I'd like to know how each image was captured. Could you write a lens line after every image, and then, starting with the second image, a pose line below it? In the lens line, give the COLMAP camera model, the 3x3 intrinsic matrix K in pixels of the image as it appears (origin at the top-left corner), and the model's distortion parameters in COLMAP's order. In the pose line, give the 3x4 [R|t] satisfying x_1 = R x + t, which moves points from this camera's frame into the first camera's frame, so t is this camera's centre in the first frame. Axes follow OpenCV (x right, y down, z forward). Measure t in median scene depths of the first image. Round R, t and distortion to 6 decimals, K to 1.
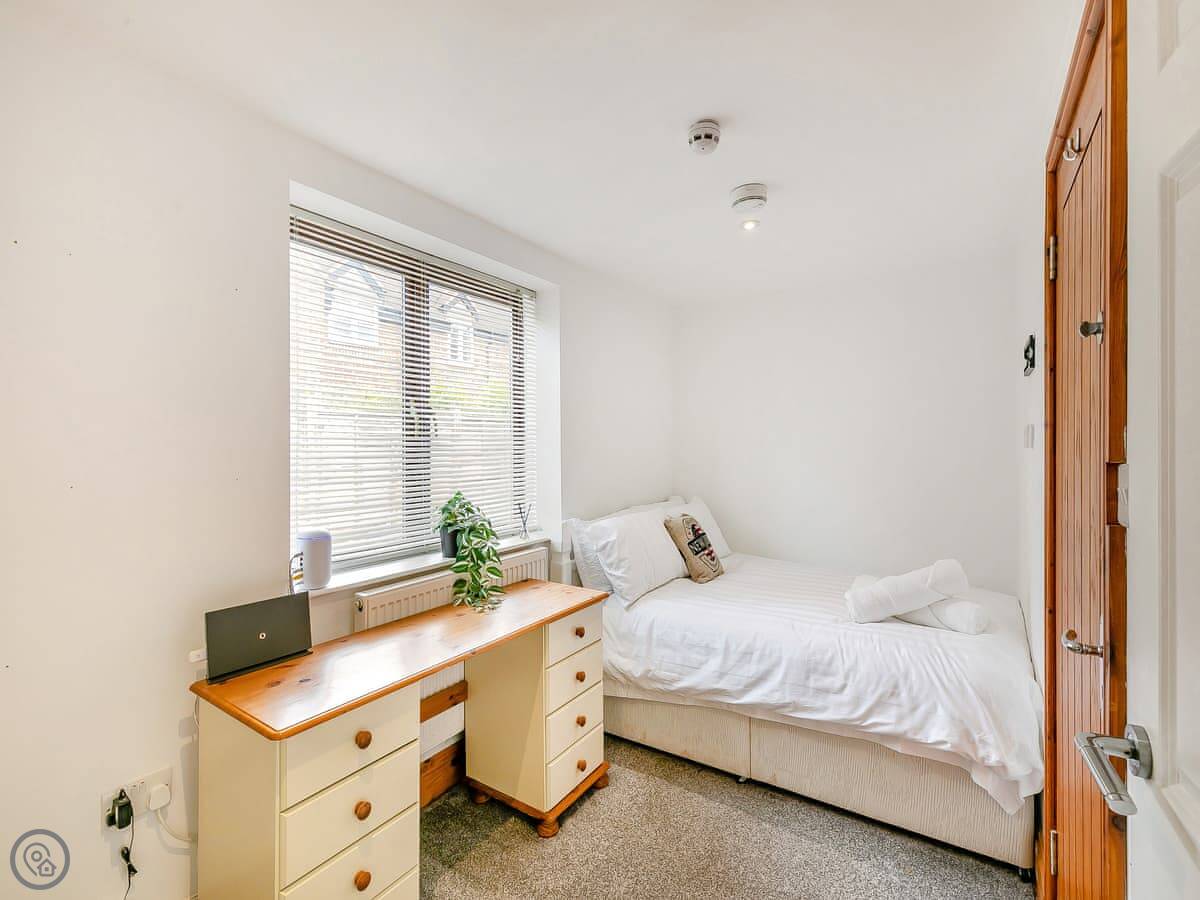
lens RADIAL K [[543.0, 0, 607.0], [0, 543.0, 442.7], [0, 0, 1]] dist [0.001699, 0.000016]
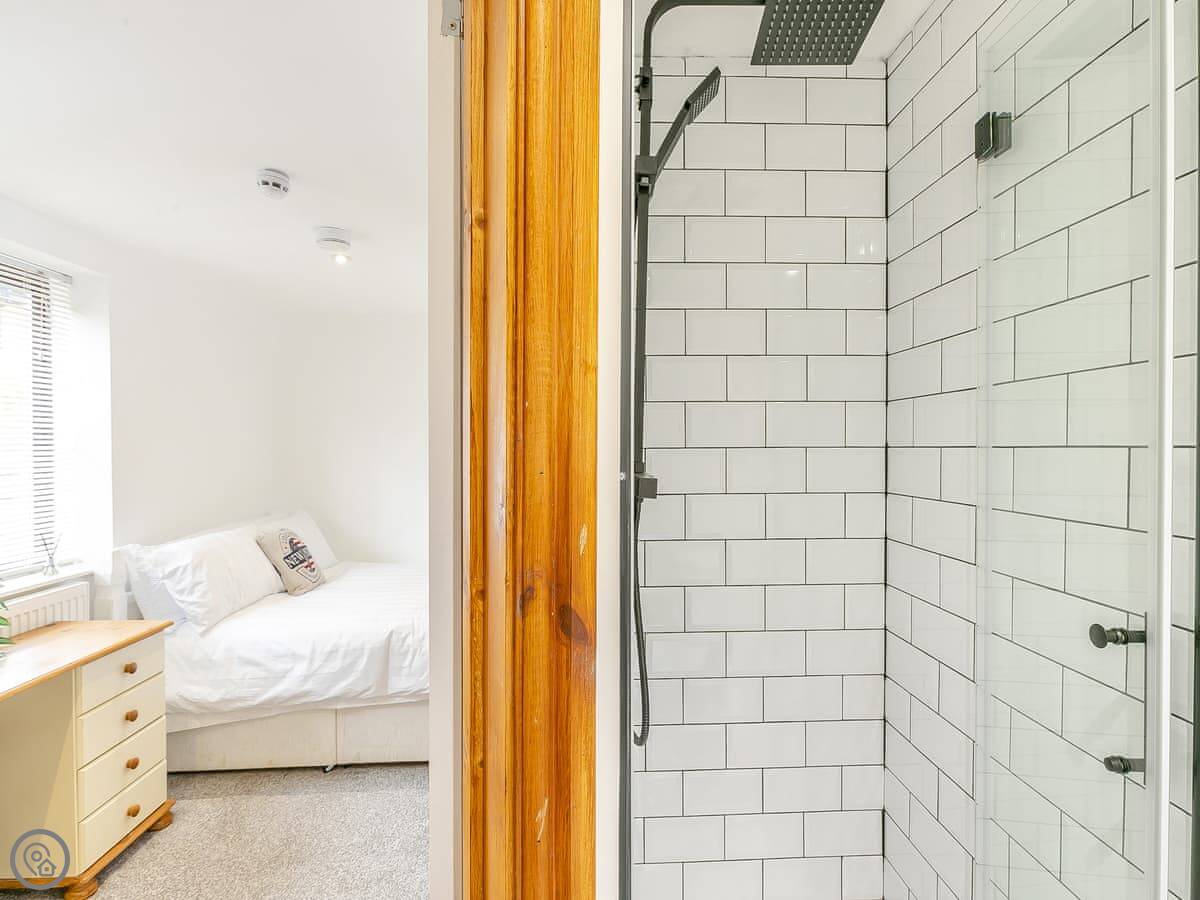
lens RADIAL K [[534.2, 0, 603.9], [0, 534.2, 451.5], [0, 0, 1]] dist [-0.002193, -0.000827]
pose [[0.808063, 0.000625, 0.589096, 0.057299], [-0.005911, 0.999958, 0.007047, -0.025753], [-0.589067, -0.009177, 0.808032, -0.171509]]
